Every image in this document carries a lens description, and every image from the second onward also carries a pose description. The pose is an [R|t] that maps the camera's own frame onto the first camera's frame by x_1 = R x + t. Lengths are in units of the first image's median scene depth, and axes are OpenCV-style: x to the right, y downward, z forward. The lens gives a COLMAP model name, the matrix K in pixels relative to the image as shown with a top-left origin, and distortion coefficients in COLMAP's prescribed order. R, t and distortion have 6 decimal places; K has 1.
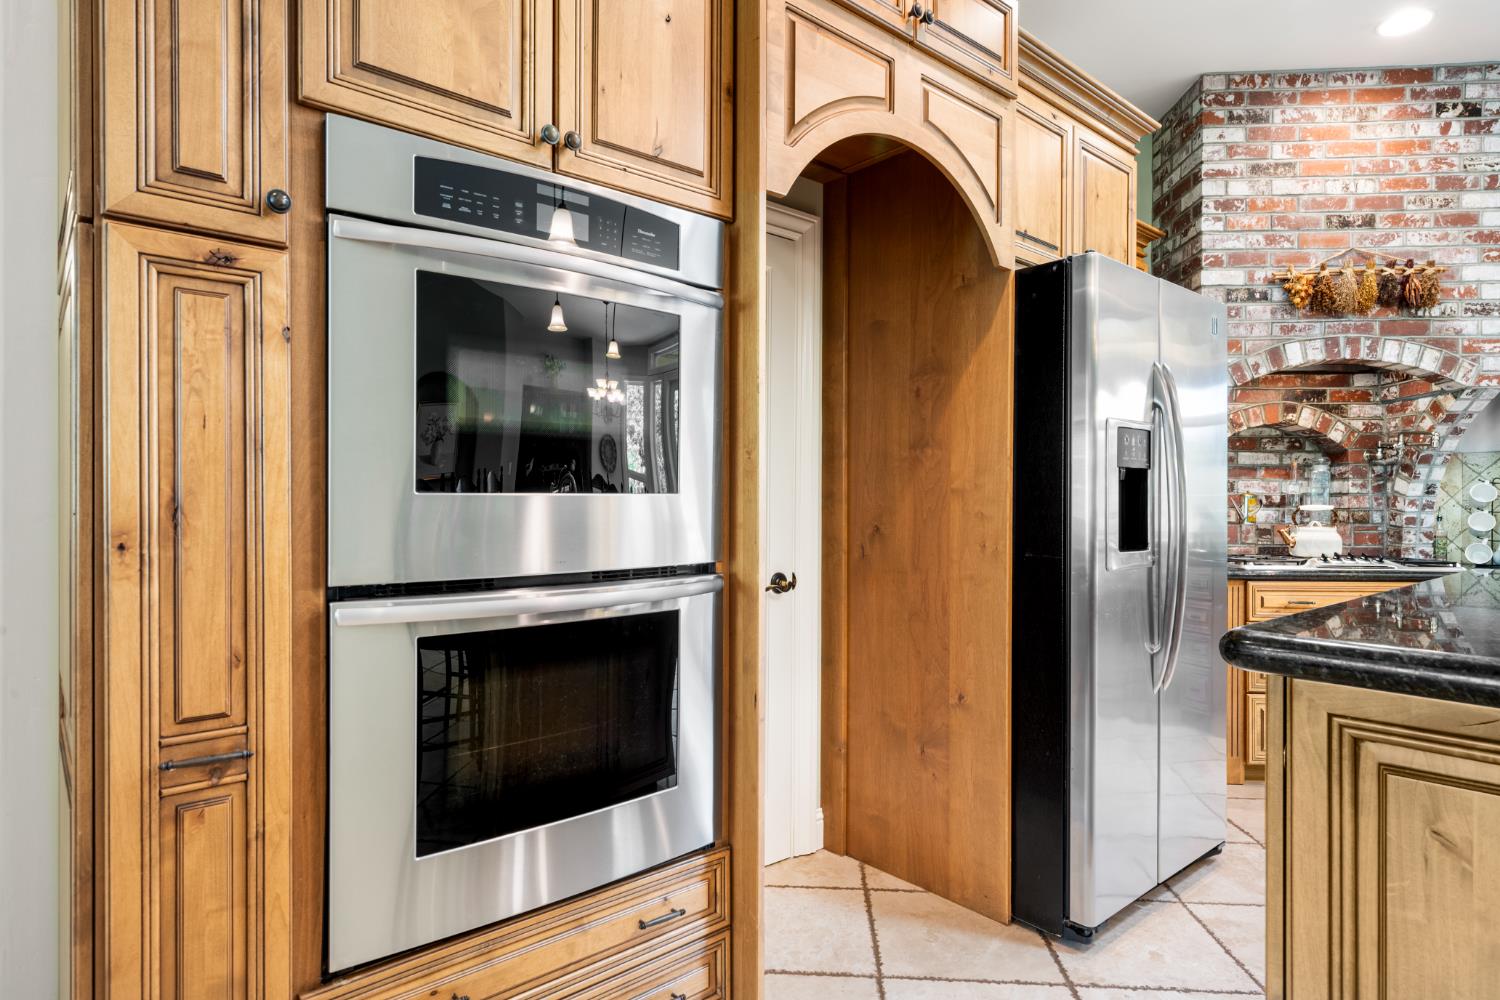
lens RADIAL K [[808.9, 0, 750.7], [0, 808.9, 501.7], [0, 0, 1]] dist [0.003105, 0.000363]
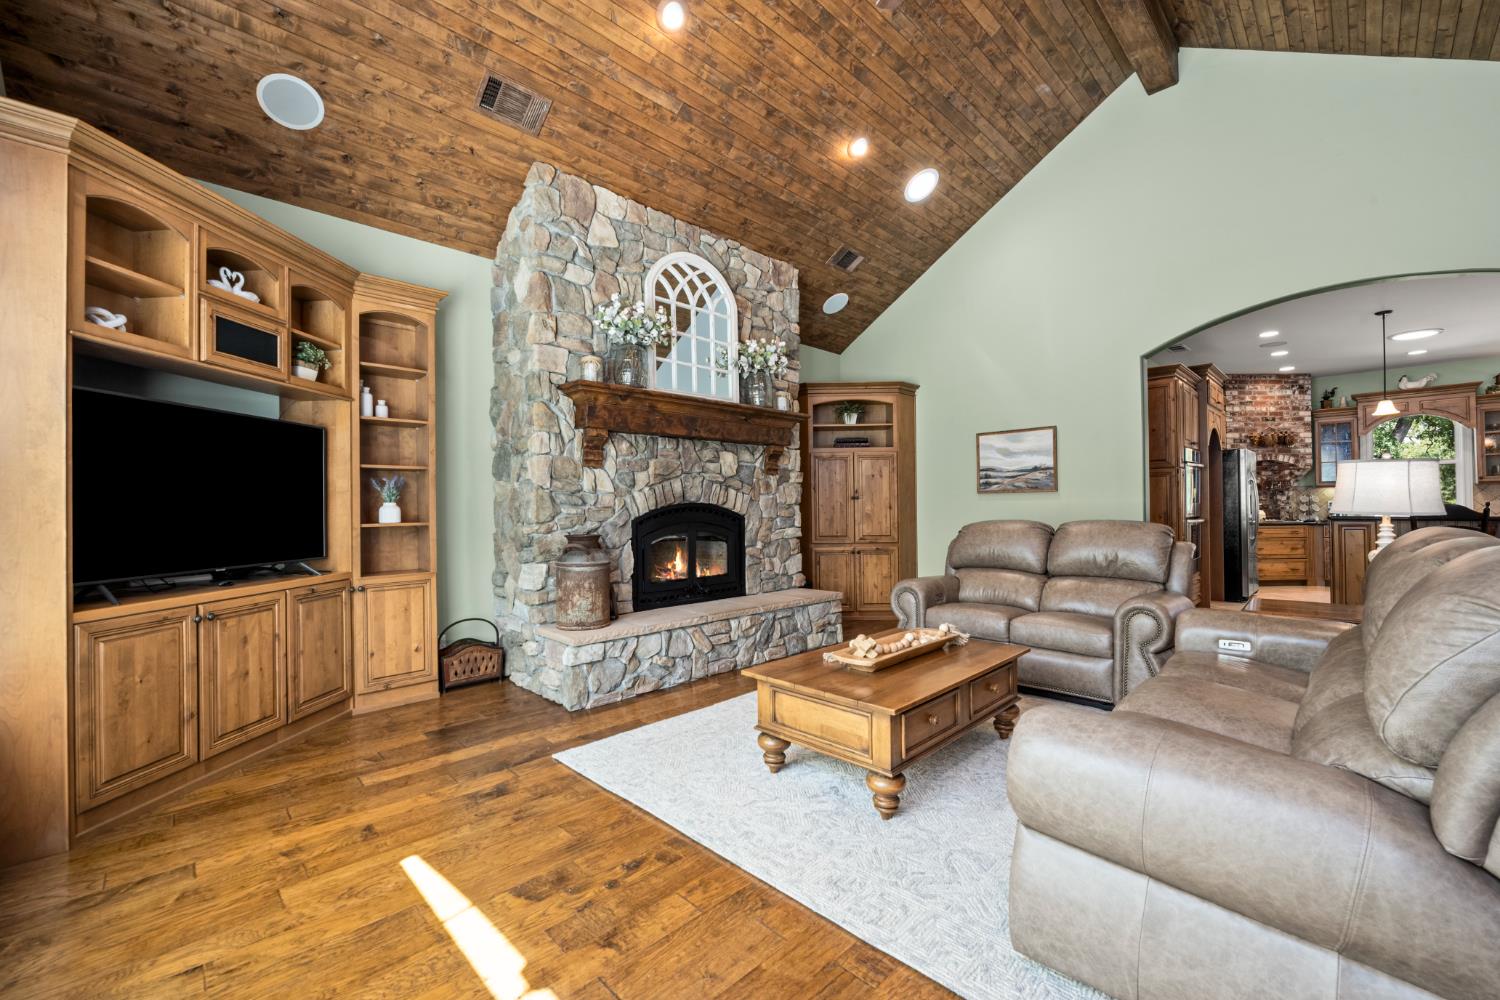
lens RADIAL K [[613.6, 0, 749.2], [0, 613.6, 500.8], [0, 0, 1]] dist [0.000240, 0.000015]
pose [[0.996387, -0.015736, 0.083458, -1.626279], [0.016773, 0.999790, -0.011737, -0.012870], [-0.083256, 0.013095, 0.996442, -1.355169]]
